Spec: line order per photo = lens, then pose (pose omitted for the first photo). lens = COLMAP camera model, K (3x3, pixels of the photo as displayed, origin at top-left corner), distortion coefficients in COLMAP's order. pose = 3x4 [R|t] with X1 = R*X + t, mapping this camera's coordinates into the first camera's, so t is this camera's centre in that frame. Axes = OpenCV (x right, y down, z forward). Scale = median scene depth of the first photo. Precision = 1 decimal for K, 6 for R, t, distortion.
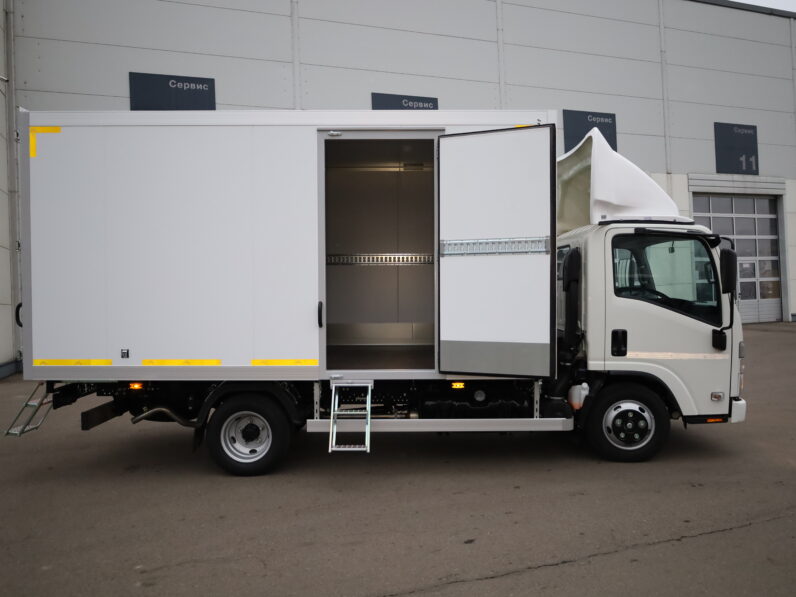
lens RADIAL K [[616.0, 0, 396.8], [0, 616.0, 289.7], [0, 0, 1]] dist [-0.066437, 0.067901]
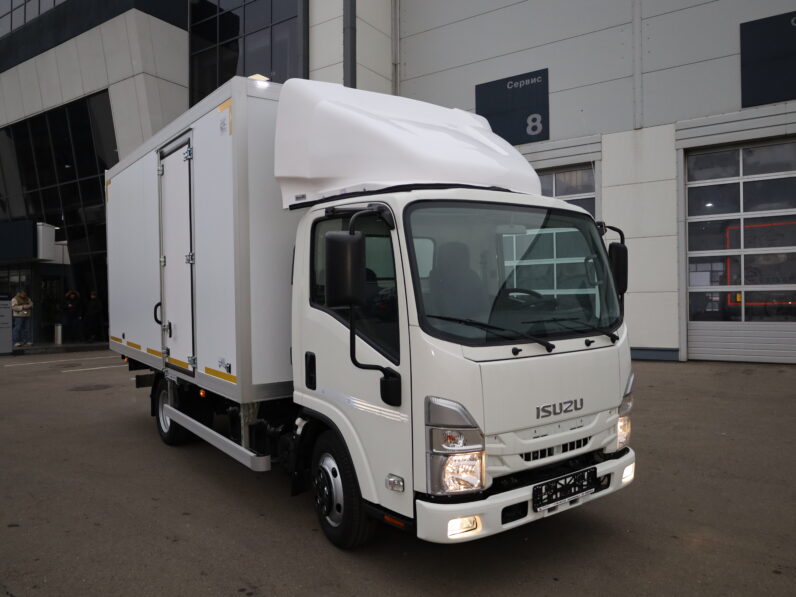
lens RADIAL K [[613.9, 0, 395.9], [0, 613.9, 297.3], [0, 0, 1]] dist [-0.018997, 0.011247]
pose [[0.589541, 0.020289, -0.807484, 0.996728], [-0.001546, 0.999711, 0.023990, -0.016881], [0.807737, -0.012895, 0.589402, 0.652122]]
